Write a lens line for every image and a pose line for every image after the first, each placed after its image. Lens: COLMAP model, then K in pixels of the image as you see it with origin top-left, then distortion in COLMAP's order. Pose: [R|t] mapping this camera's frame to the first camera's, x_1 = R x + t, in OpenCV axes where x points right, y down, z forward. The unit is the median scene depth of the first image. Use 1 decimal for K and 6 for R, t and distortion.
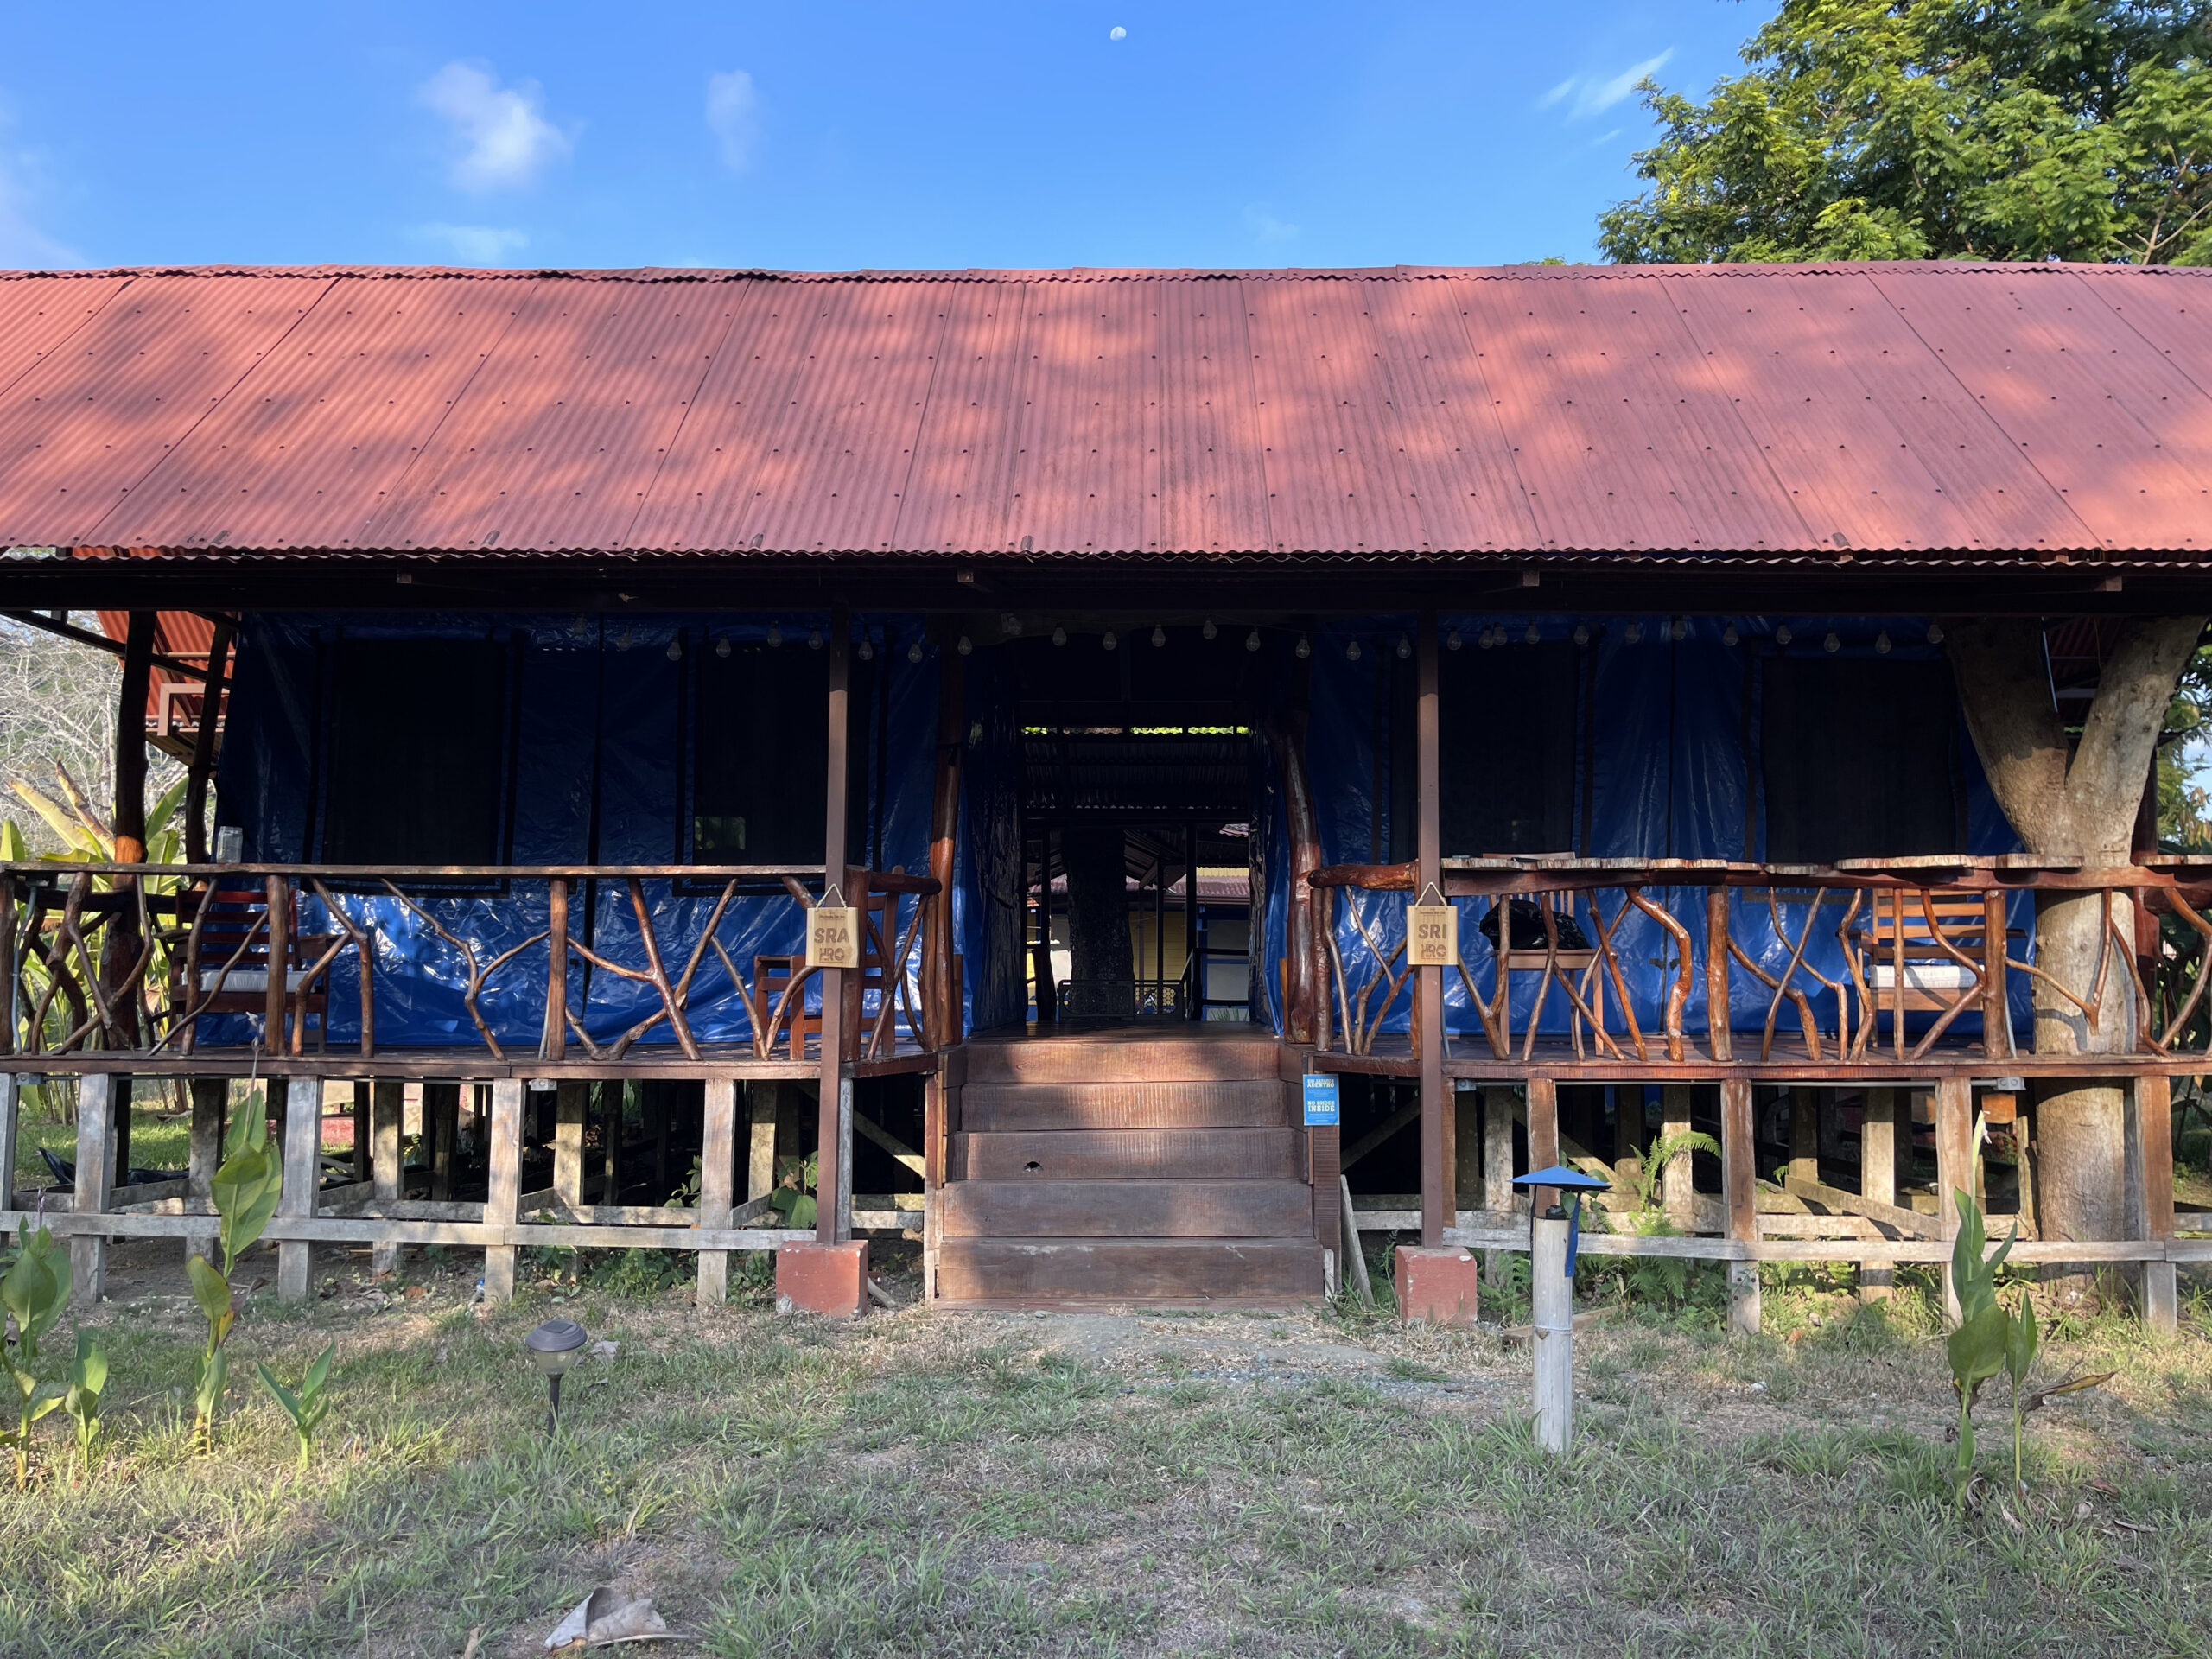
lens RADIAL K [[1639.7, 0, 1099.4], [0, 1639.7, 815.7], [0, 0, 1]] dist [0.028655, -0.002819]
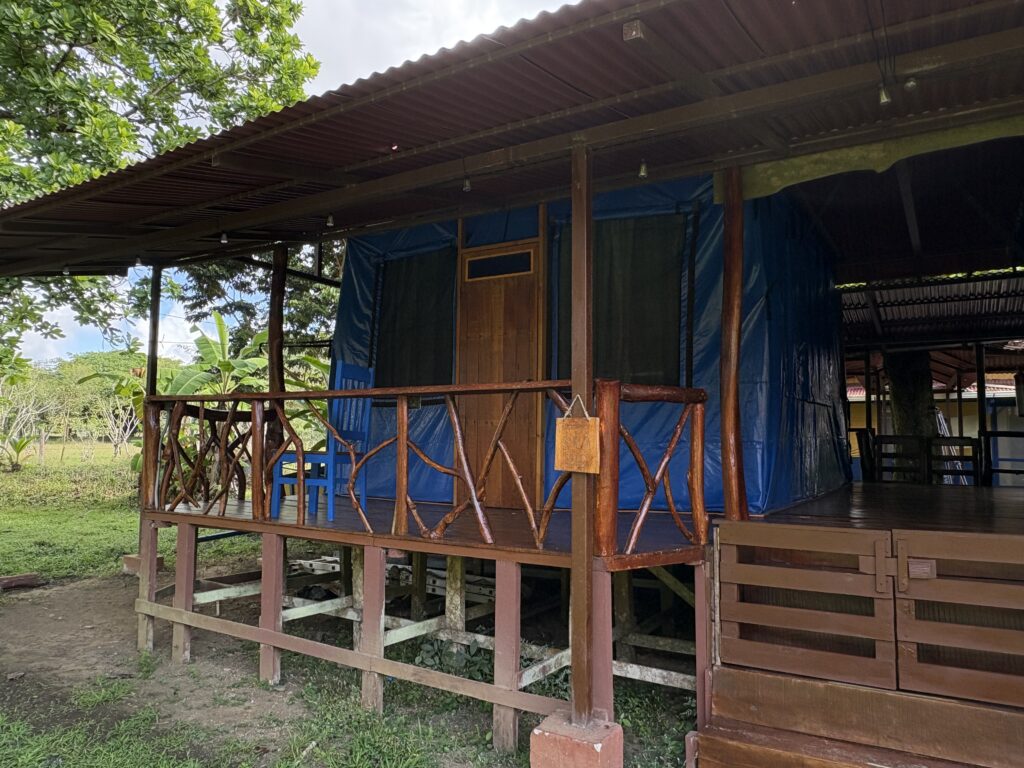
lens RADIAL K [[725.0, 0, 514.2], [0, 725.0, 385.7], [0, 0, 1]] dist [0.008070, 0.001379]
pose [[0.867877, -0.034480, -0.495581, 0.039462], [0.049498, 0.998626, 0.017203, 0.023648], [0.494307, -0.039461, 0.868391, 0.545180]]
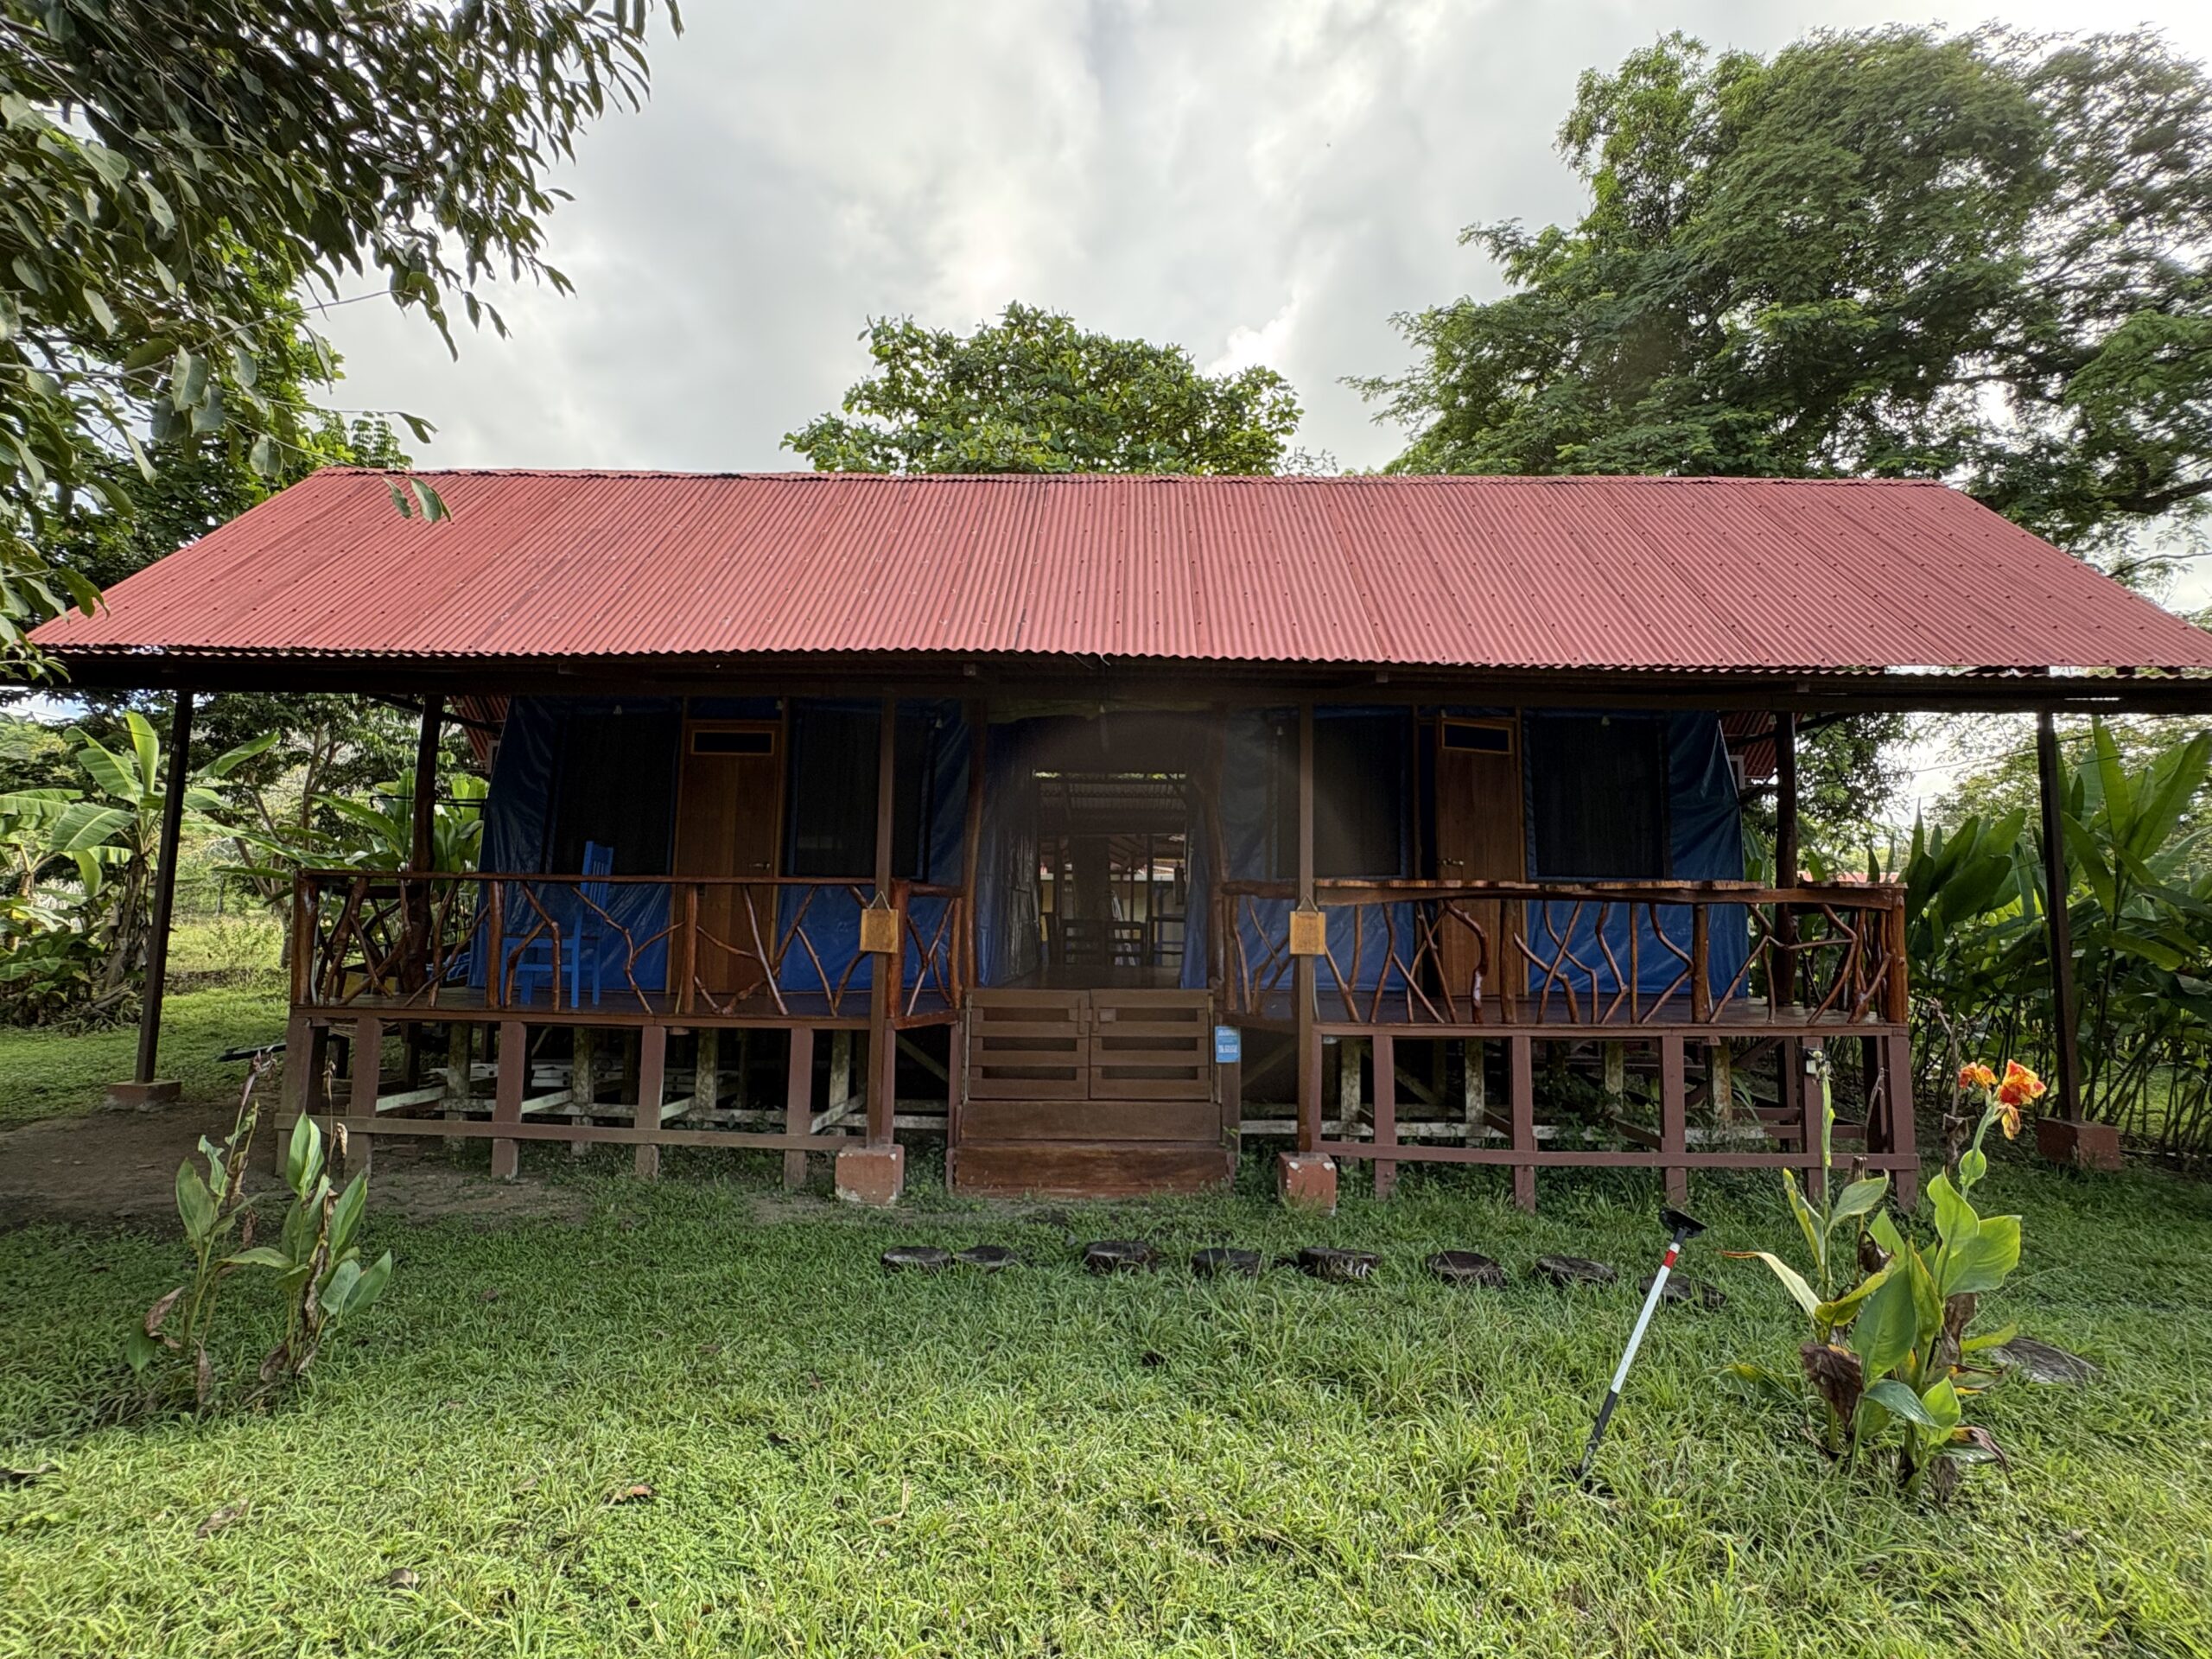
lens RADIAL K [[987.8, 0, 1100.7], [0, 987.8, 841.6], [0, 0, 1]] dist [0.000875, 0.000110]
pose [[0.999948, 0.010102, -0.001066, 0.024807], [-0.010072, 0.999637, 0.024971, -0.024499], [0.001318, -0.024959, 0.999688, 0.153304]]
